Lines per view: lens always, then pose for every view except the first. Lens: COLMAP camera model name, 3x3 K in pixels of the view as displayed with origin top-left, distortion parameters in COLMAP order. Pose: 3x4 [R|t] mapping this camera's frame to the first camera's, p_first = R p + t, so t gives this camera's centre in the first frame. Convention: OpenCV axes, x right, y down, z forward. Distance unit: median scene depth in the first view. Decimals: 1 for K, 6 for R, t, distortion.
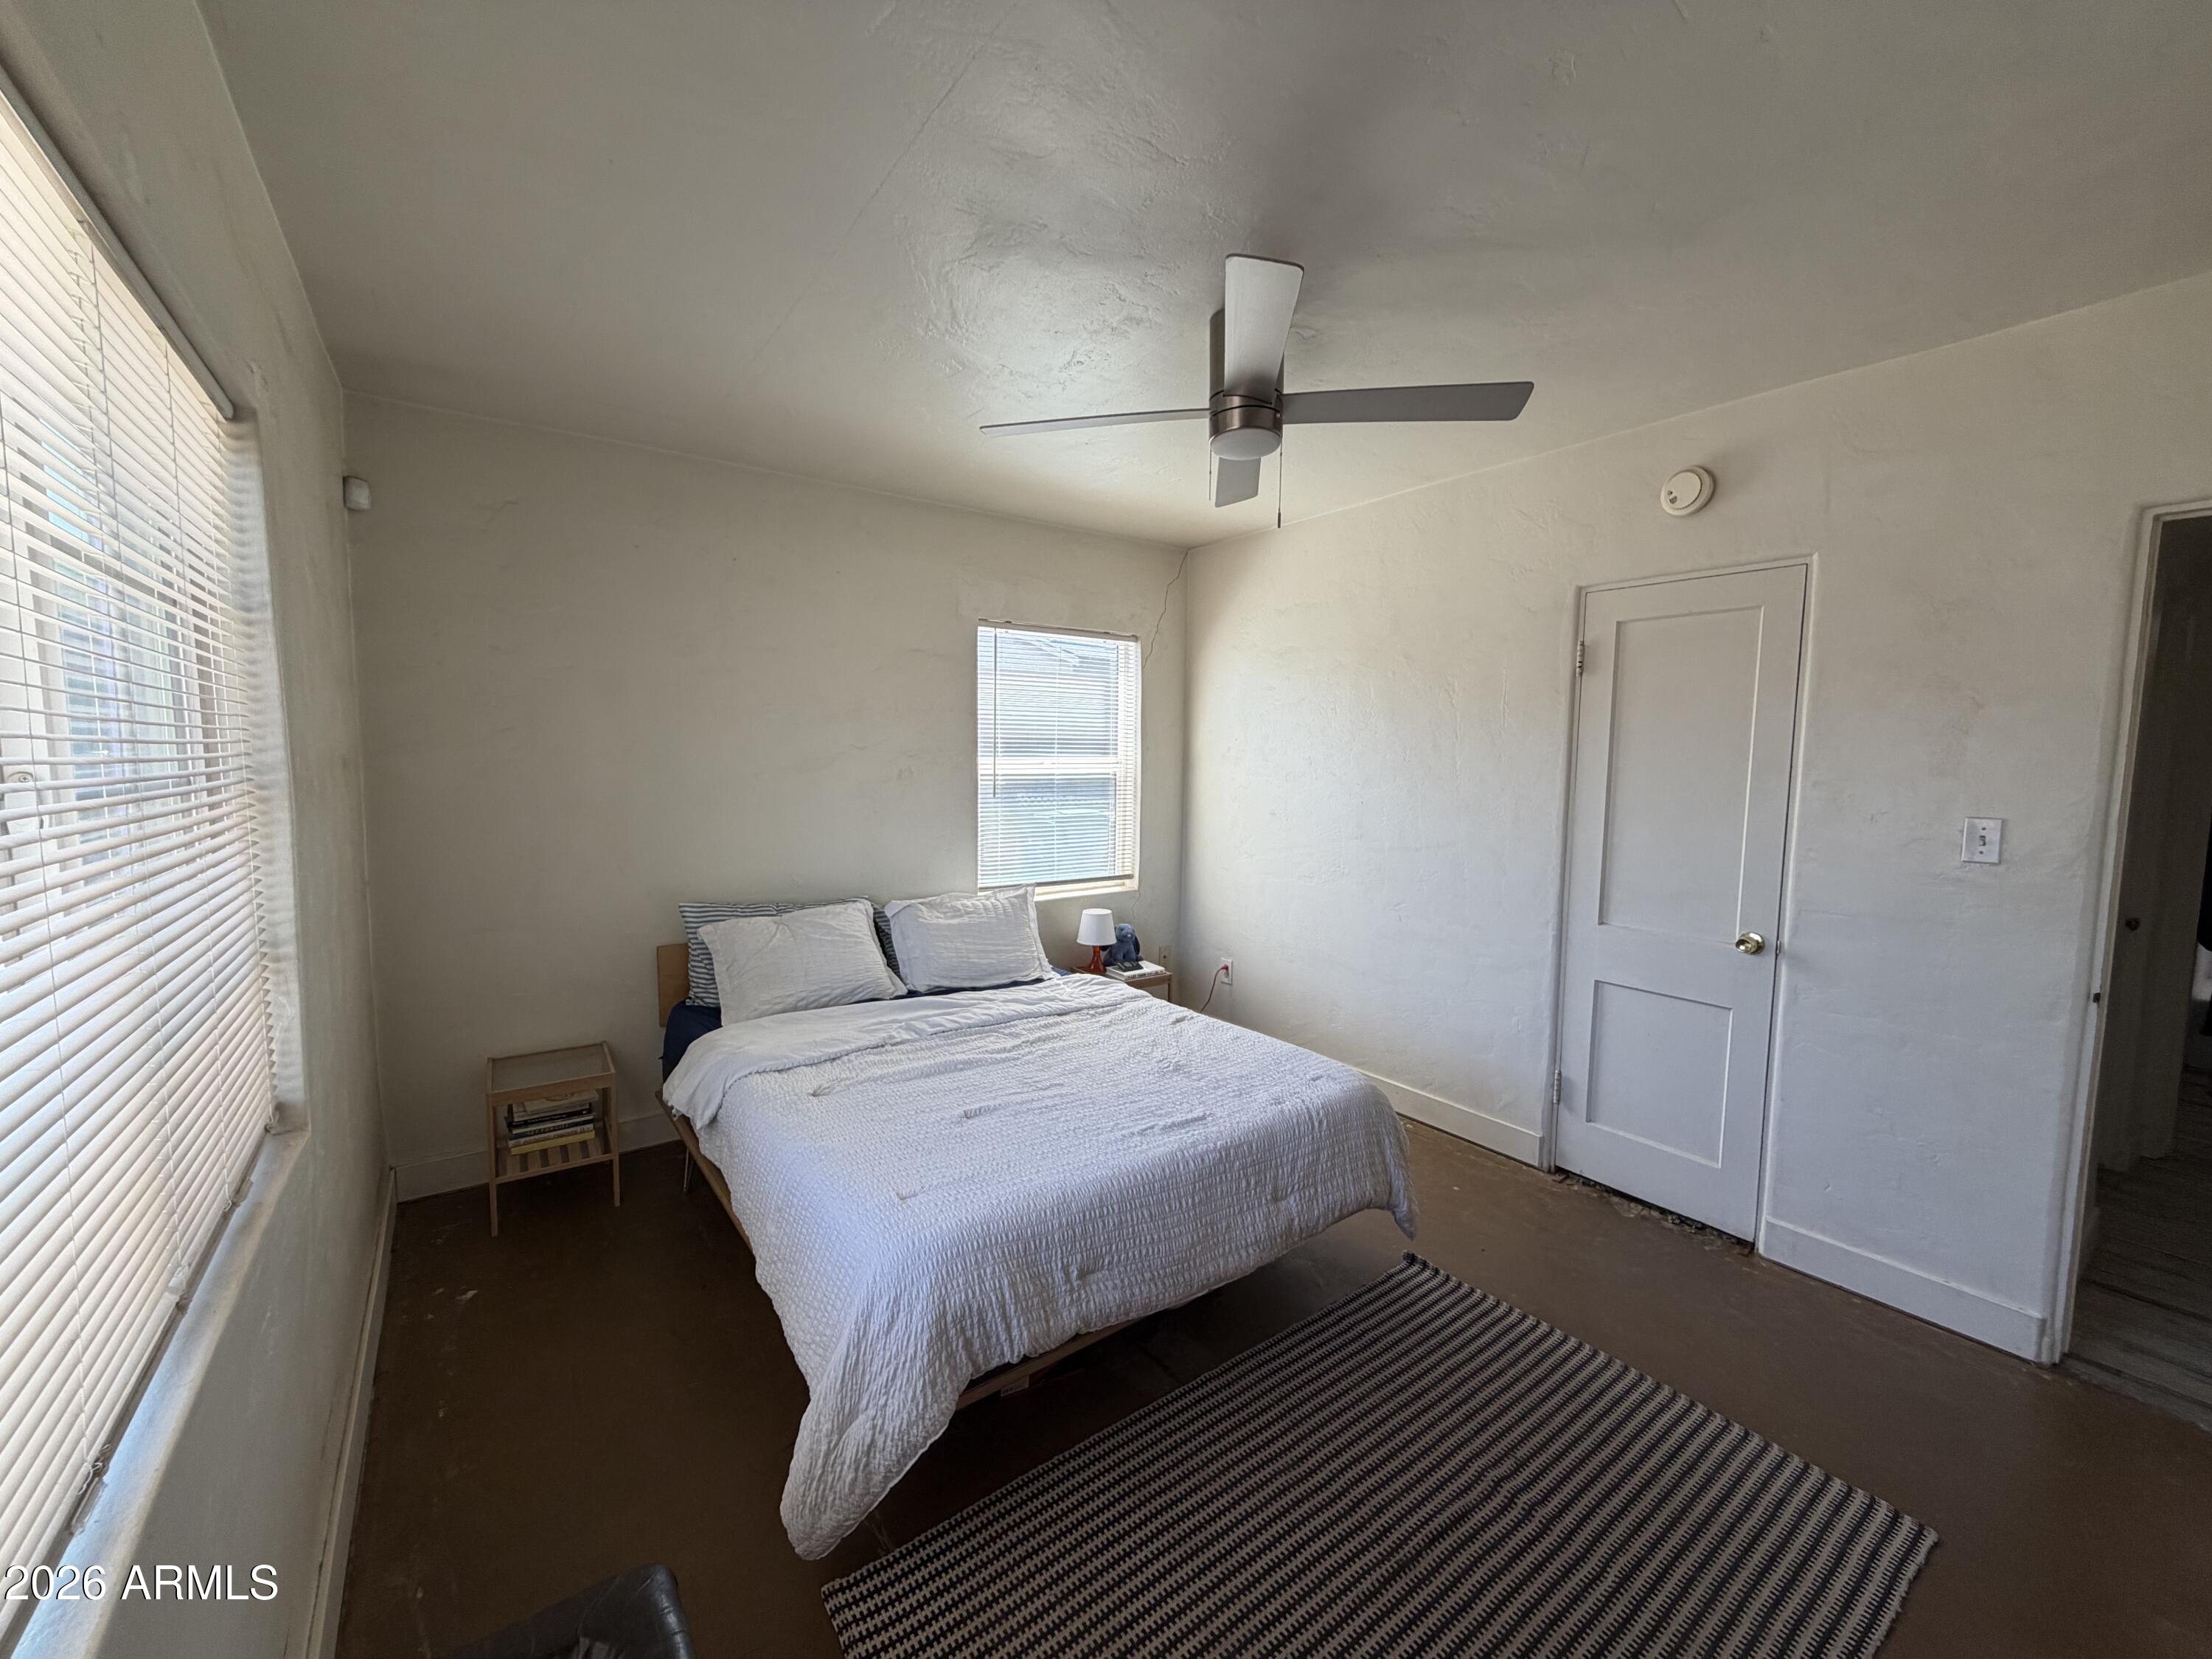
lens RADIAL K [[880.6, 0, 1097.8], [0, 880.6, 831.5], [0, 0, 1]] dist [-0.001012, 0.000262]
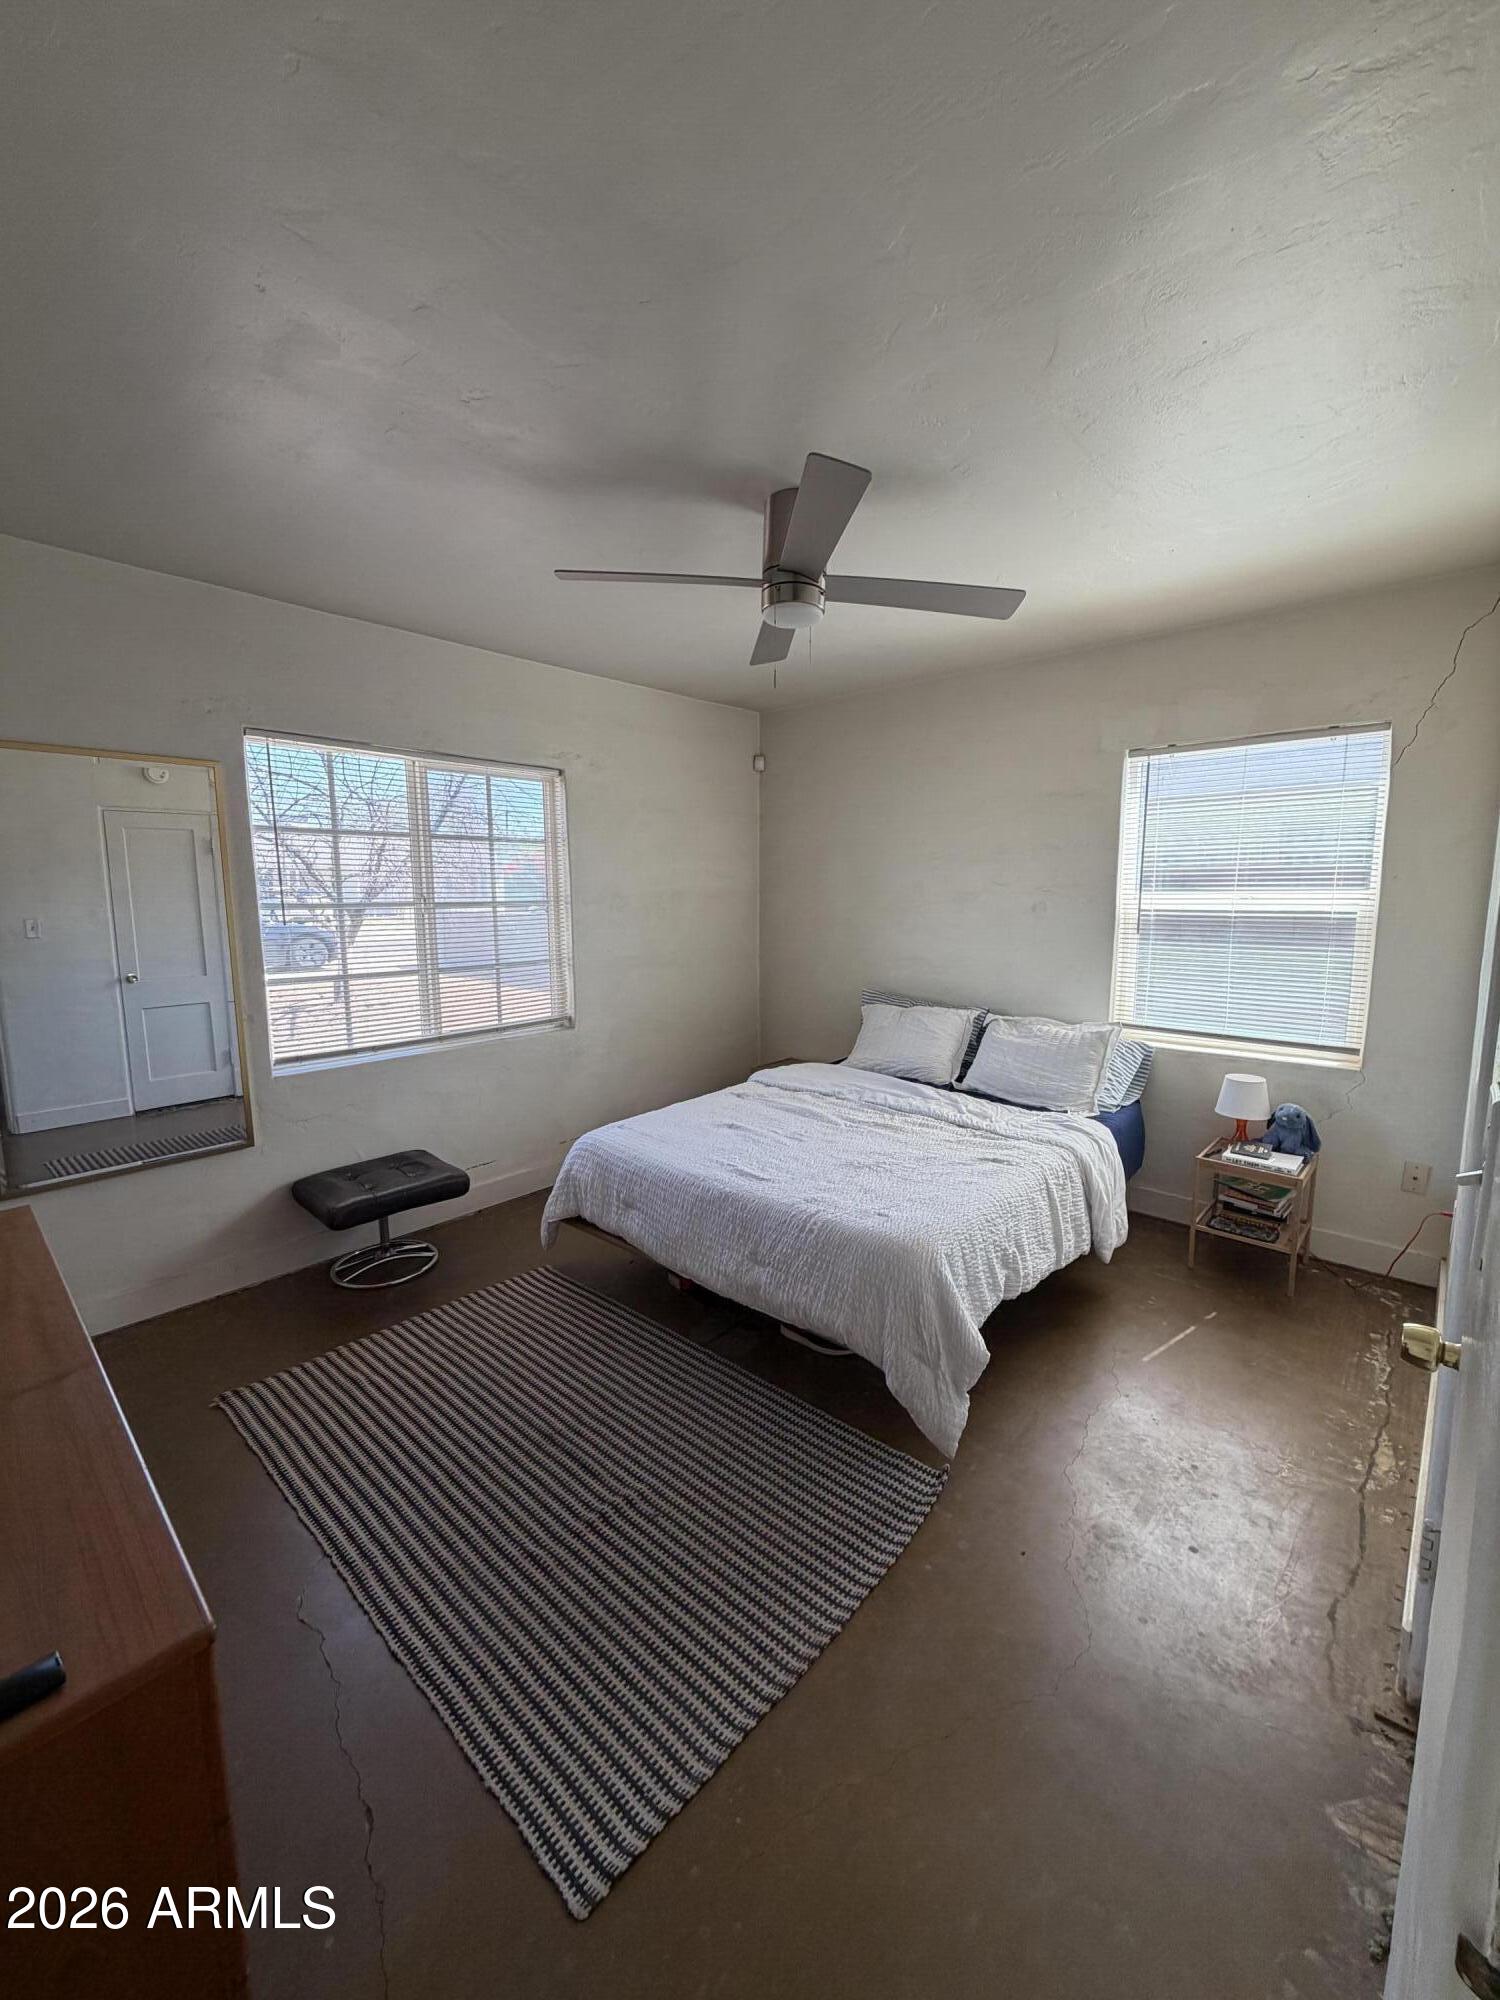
lens RADIAL K [[796.2, 0, 745.7], [0, 796.2, 993.1], [0, 0, 1]] dist [-0.001012, 0.000262]
pose [[0.201958, 0.116513, -0.972439, 0.962054], [-0.081053, 0.991481, 0.101961, -0.040966], [0.976034, 0.058227, 0.209681, 0.589054]]
